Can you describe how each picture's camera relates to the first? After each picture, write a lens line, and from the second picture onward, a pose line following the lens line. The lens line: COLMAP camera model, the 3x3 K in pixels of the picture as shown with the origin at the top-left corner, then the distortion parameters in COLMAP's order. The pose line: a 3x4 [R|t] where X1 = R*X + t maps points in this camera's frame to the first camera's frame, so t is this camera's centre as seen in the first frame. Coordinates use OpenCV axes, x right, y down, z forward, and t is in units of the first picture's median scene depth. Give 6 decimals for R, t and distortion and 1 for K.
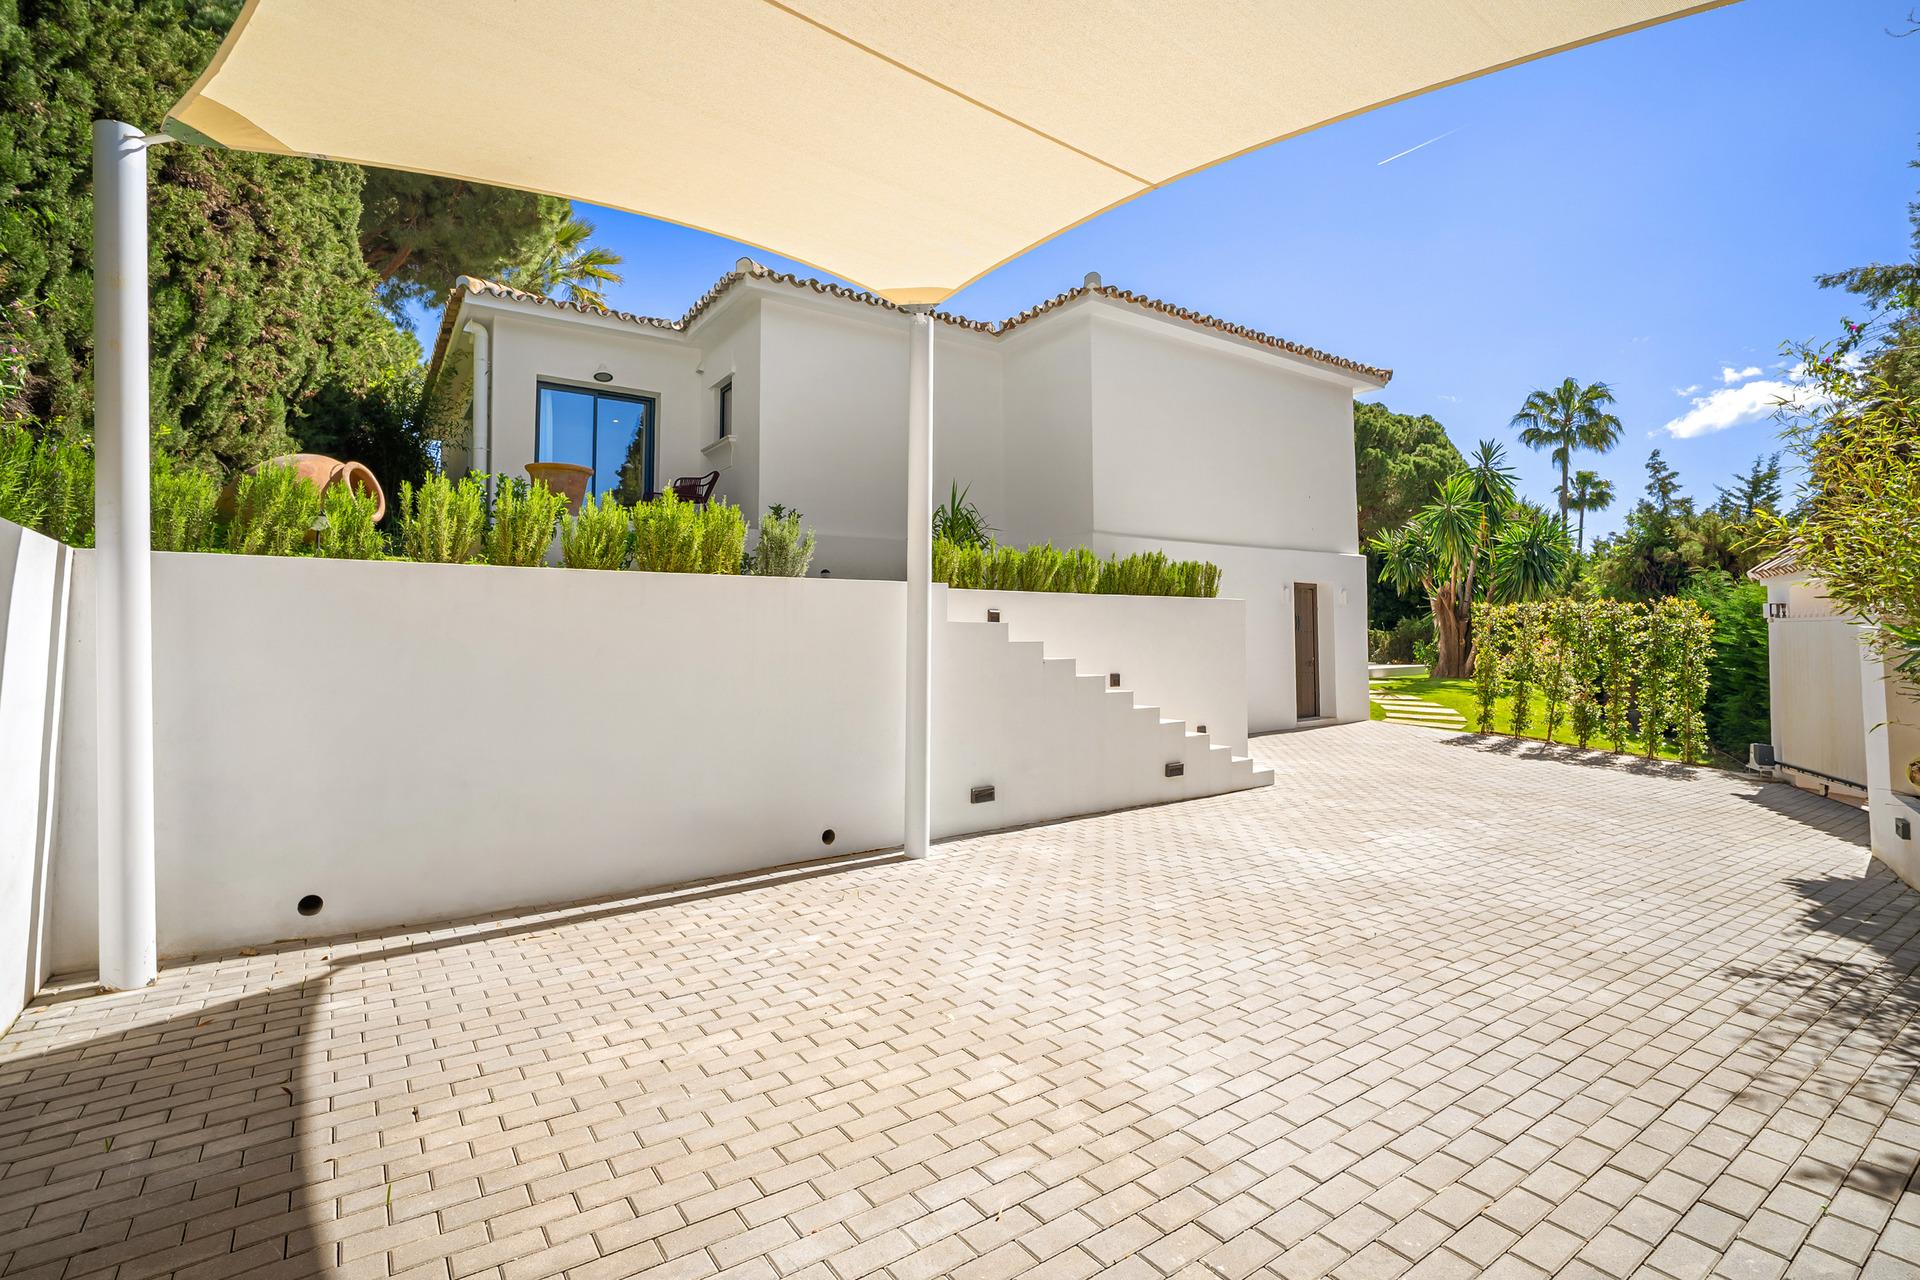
lens RADIAL K [[892.2, 0, 960.0], [0, 892.2, 640.0], [0, 0, 1]] dist [-0.021770, -0.000099]
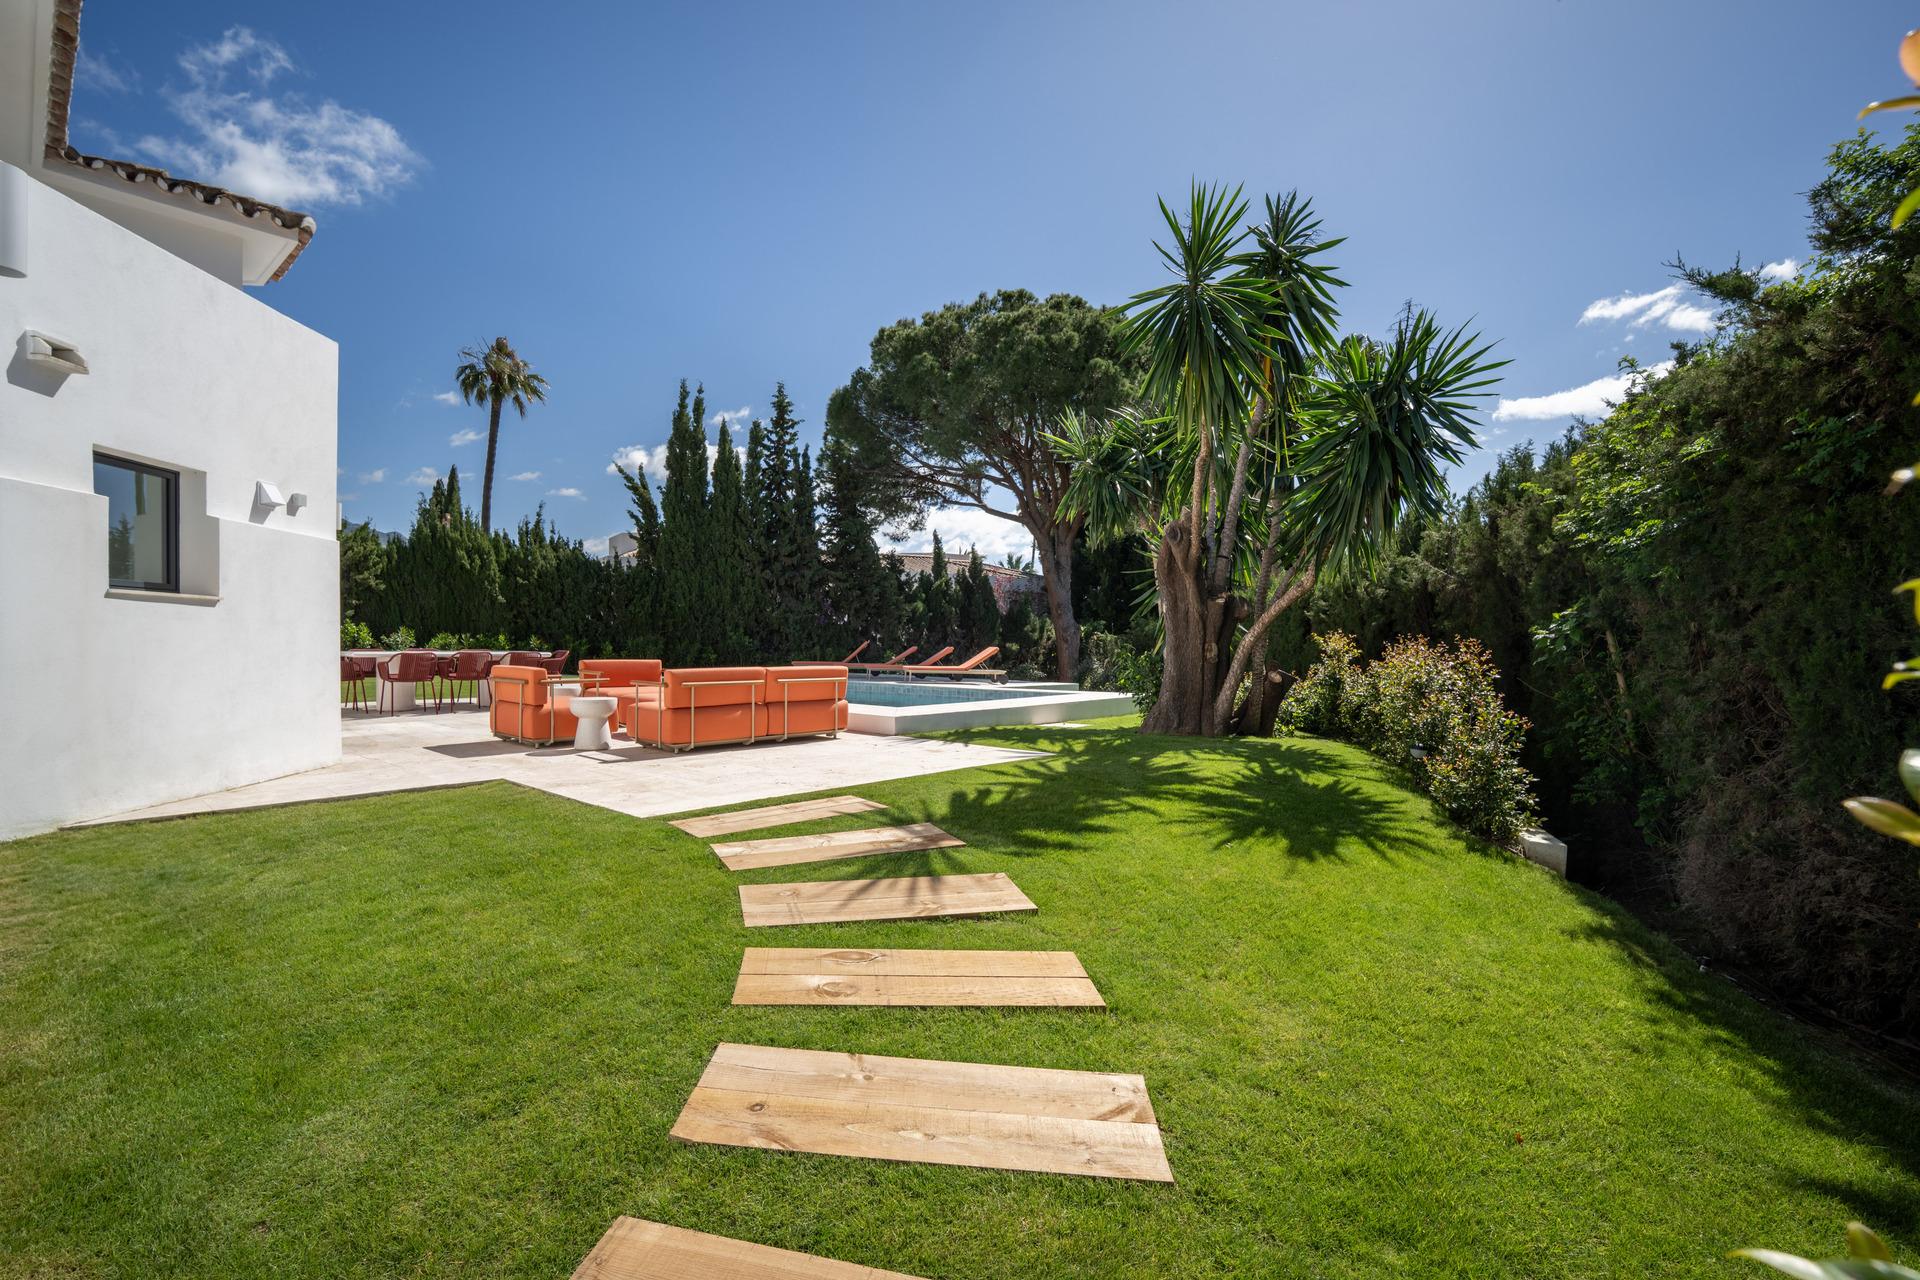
lens RADIAL K [[838.5, 0, 925.0], [0, 838.5, 639.1], [0, 0, 1]] dist [-0.017754, -0.000024]
pose [[0.984433, 0.016790, 0.174957, 0.355588], [-0.018189, 0.999814, 0.006395, -0.002895], [-0.174817, -0.009478, 0.984555, 0.619962]]
